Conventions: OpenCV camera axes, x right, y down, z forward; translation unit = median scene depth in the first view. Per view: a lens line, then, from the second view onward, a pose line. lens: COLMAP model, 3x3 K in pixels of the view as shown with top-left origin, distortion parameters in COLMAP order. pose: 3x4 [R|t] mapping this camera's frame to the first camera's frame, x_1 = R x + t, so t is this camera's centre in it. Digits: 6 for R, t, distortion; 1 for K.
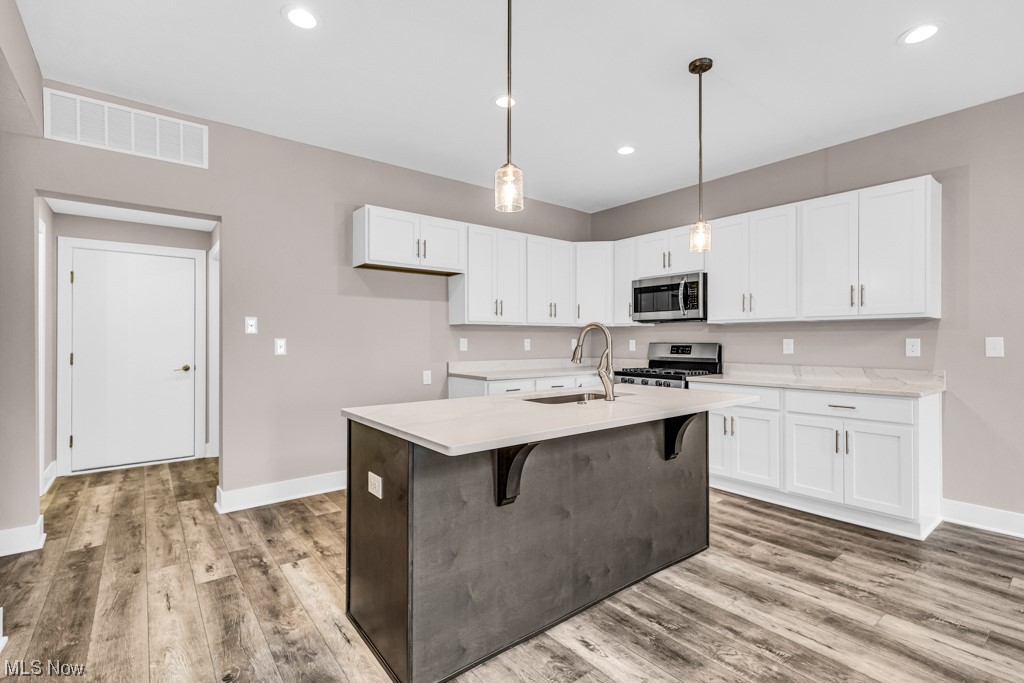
lens RADIAL K [[471.0, 0, 516.2], [0, 471.0, 344.3], [0, 0, 1]] dist [0.009975, -0.000324]
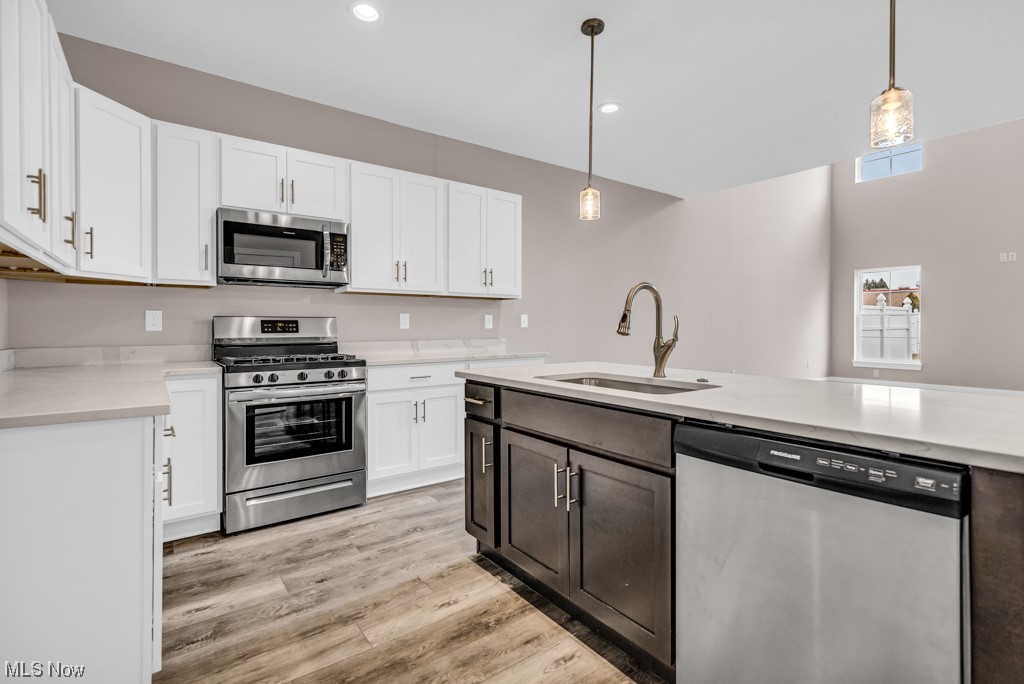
lens RADIAL K [[474.7, 0, 523.7], [0, 474.7, 326.7], [0, 0, 1]] dist [0.003485, 0.000502]
pose [[0.025954, -0.006456, 0.999642, -0.387077], [0.005481, 0.999965, 0.006316, 0.010828], [-0.999648, 0.005315, 0.025989, 0.731706]]
